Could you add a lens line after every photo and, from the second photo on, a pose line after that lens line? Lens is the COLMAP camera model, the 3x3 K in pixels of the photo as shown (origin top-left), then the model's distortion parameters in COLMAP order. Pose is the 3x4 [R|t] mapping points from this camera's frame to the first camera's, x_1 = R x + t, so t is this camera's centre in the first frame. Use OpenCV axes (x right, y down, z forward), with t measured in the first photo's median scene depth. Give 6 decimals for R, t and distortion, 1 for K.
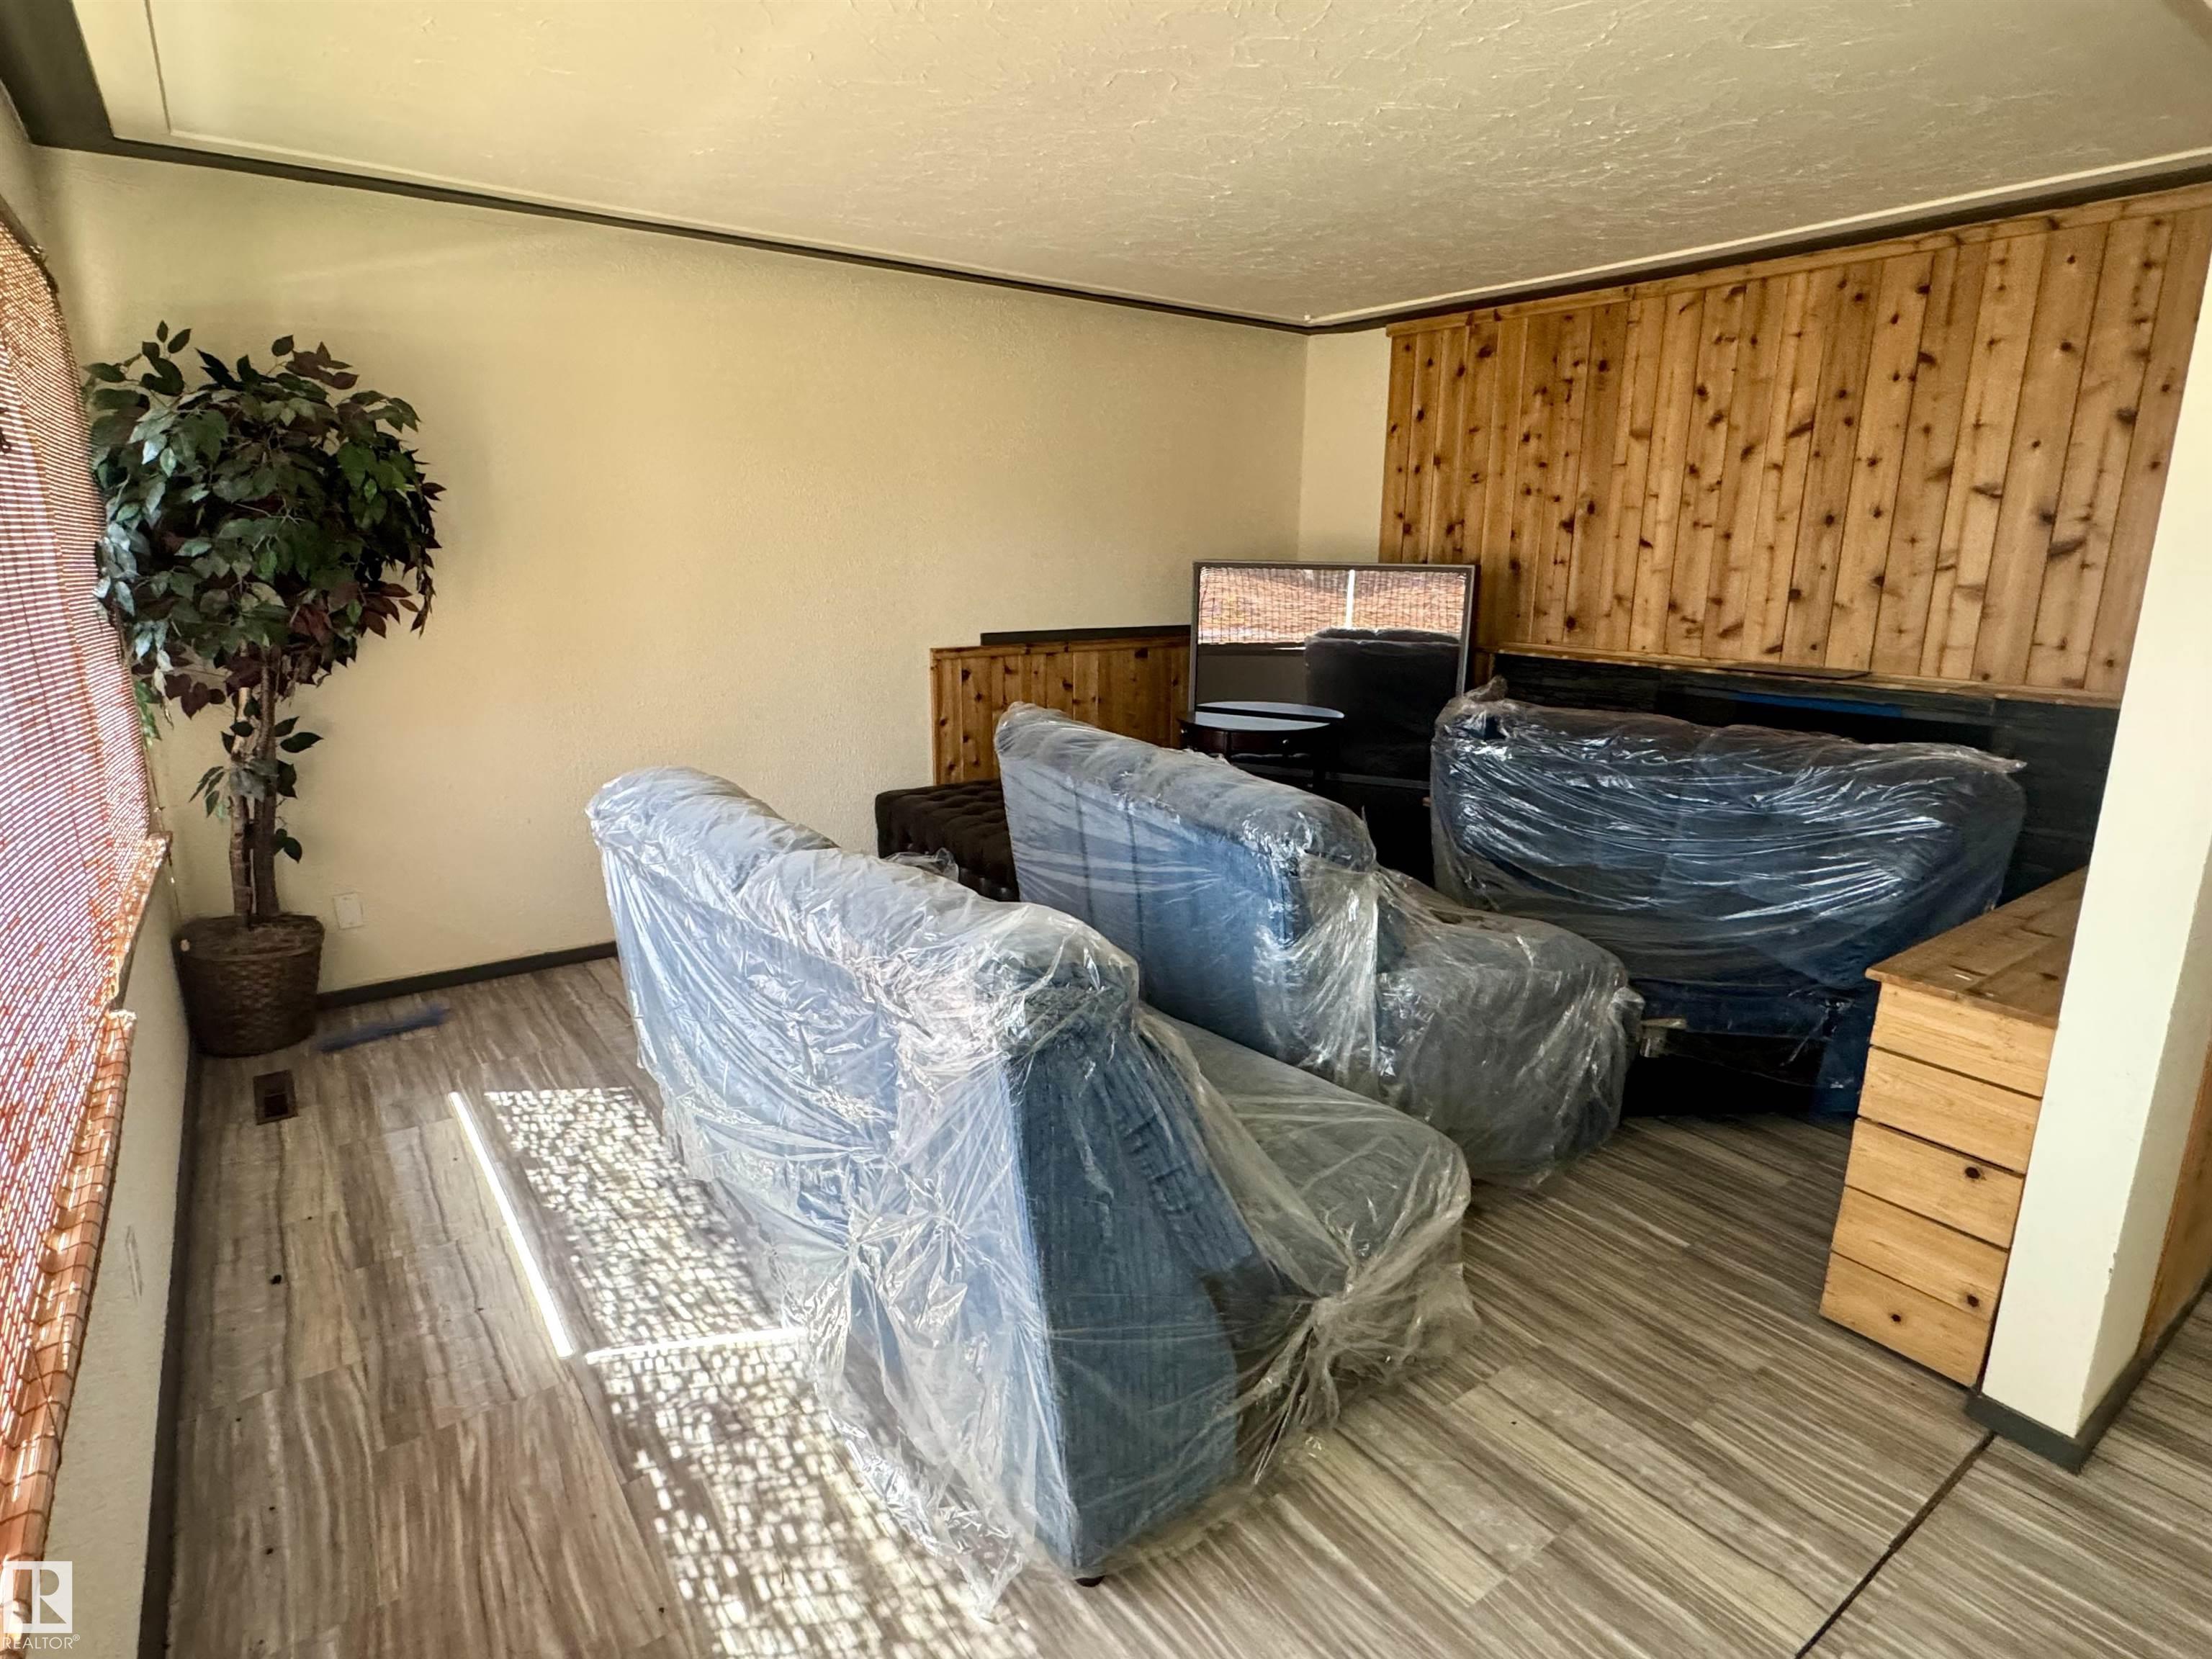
lens RADIAL K [[1161.6, 0, 1102.0], [0, 1161.6, 828.3], [0, 0, 1]] dist [-0.005584, 0.000841]
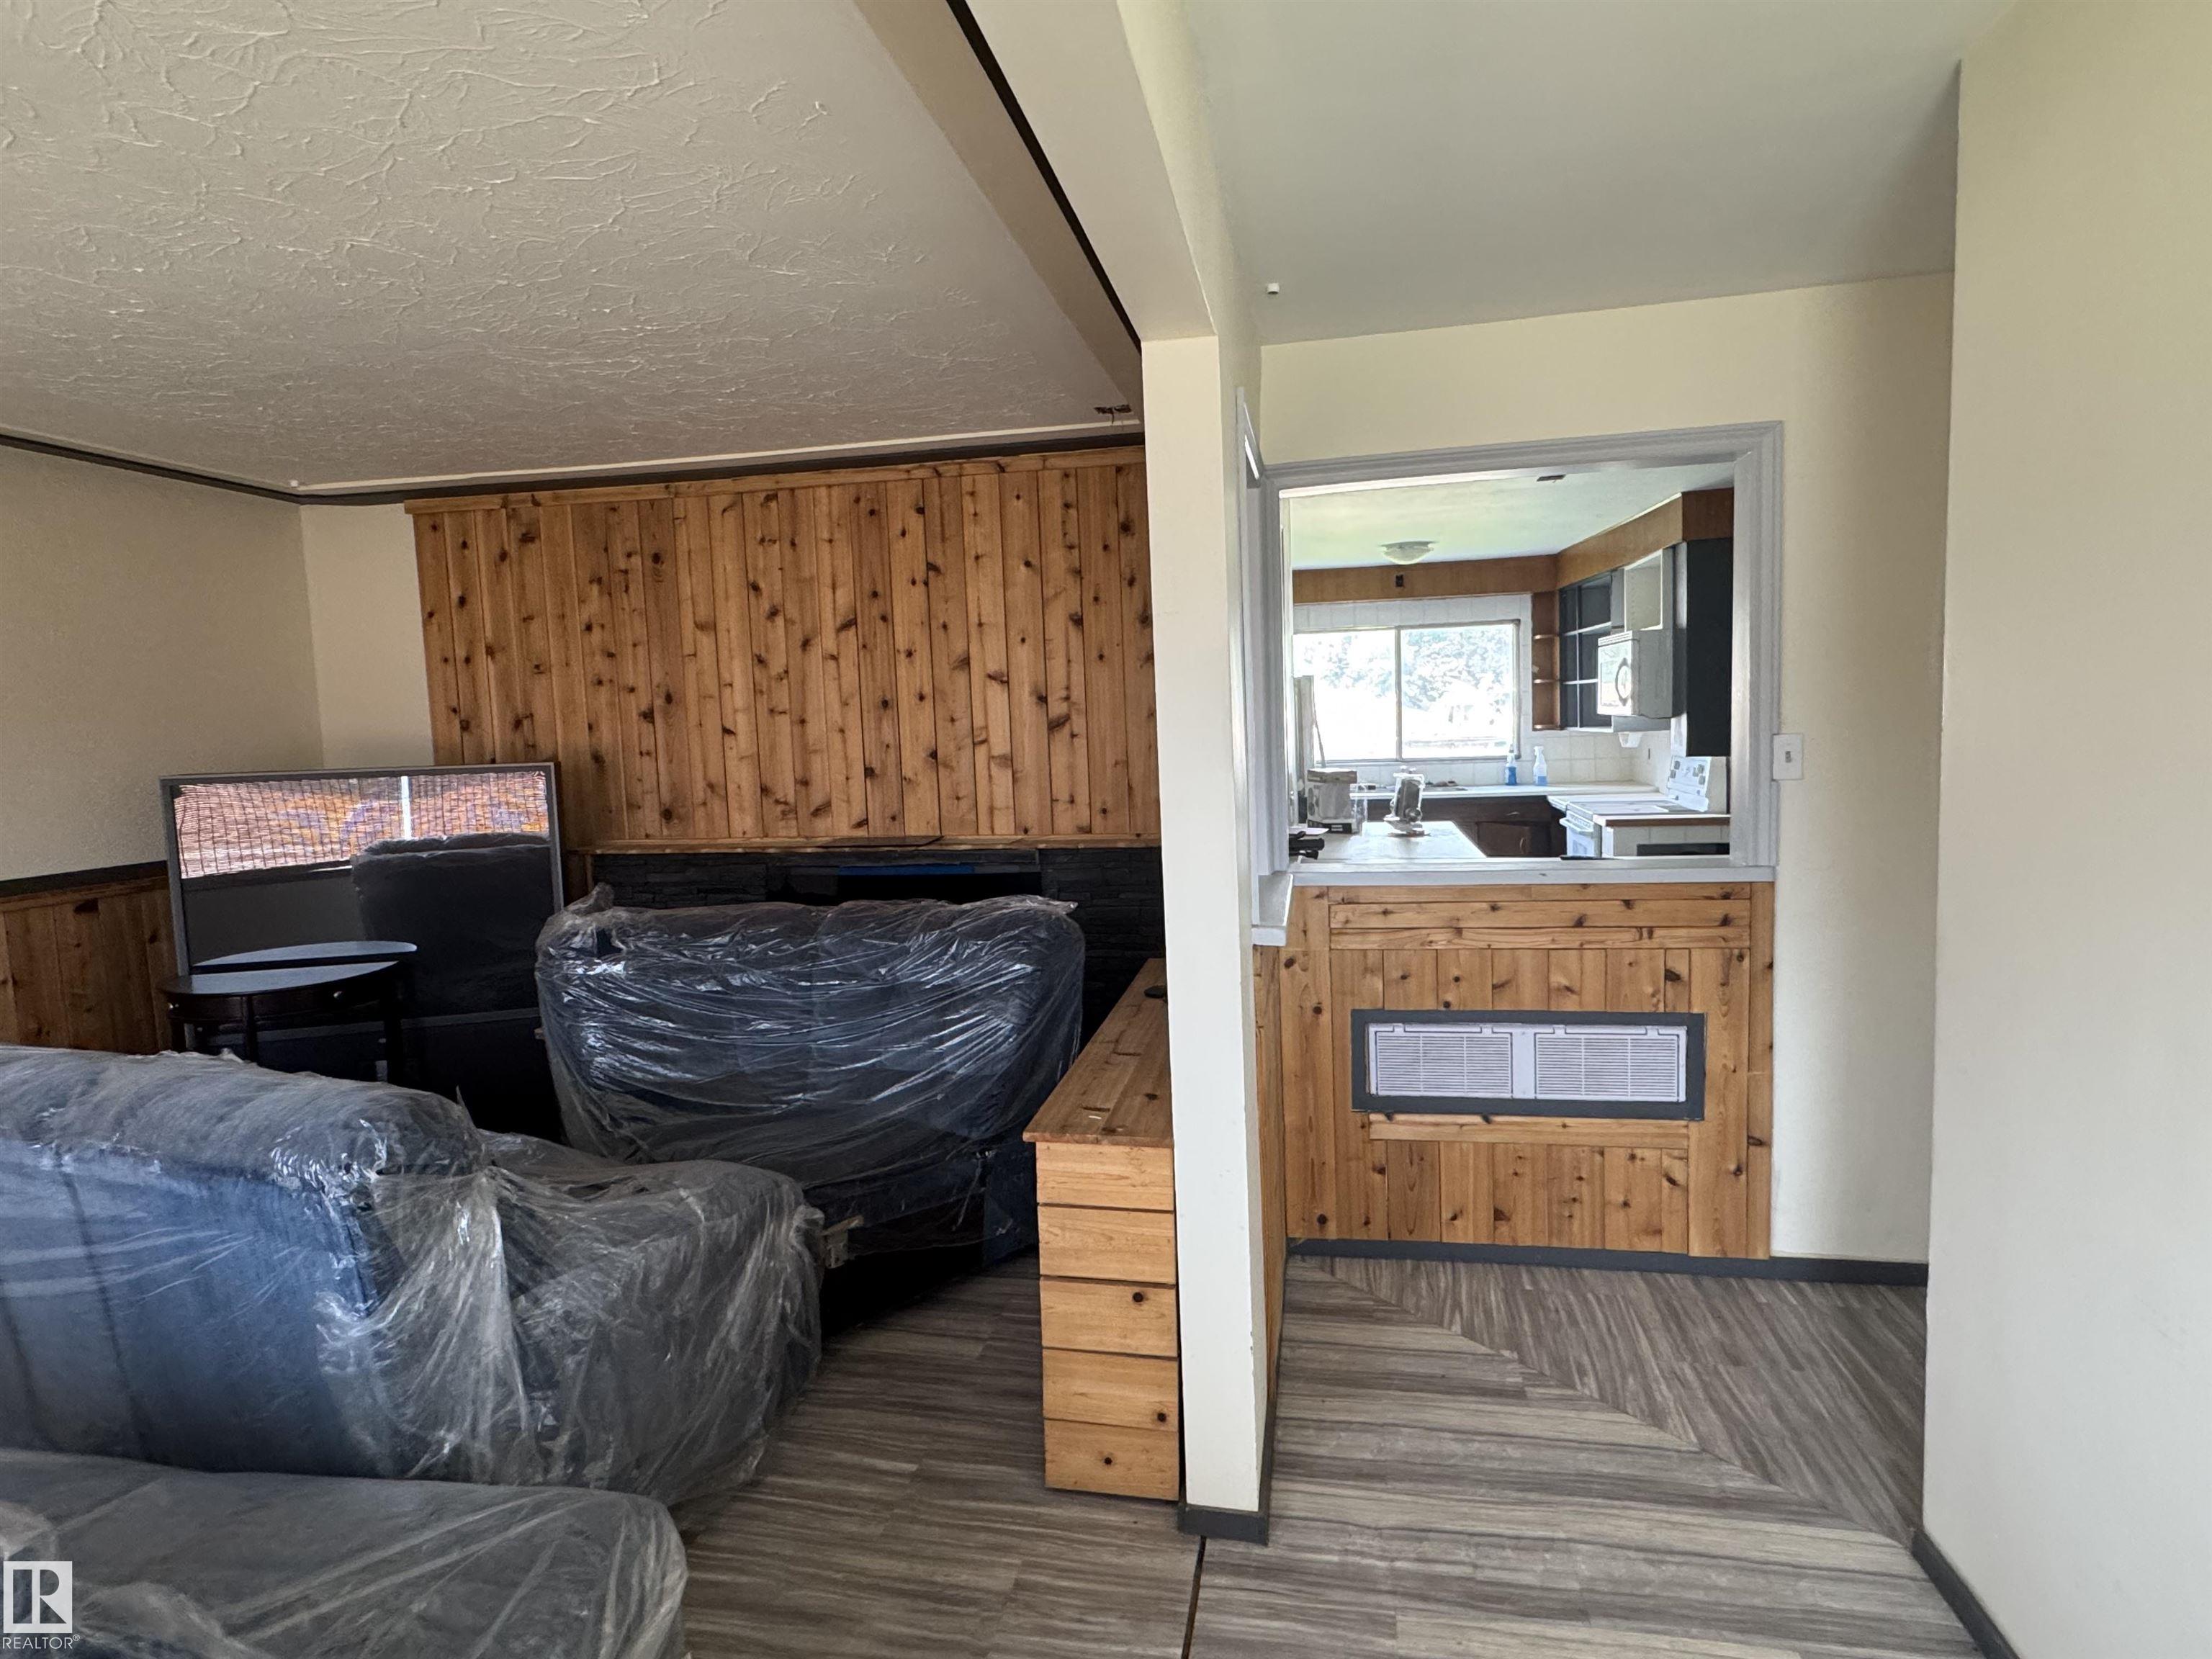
lens RADIAL K [[1161.6, 0, 1093.7], [0, 1161.6, 828.0], [0, 0, 1]] dist [-0.005584, 0.000841]
pose [[0.735912, -0.096500, 0.670165, 0.030412], [0.198252, 0.977122, -0.077001, -0.035291], [-0.647402, 0.189527, 0.738207, 0.104104]]
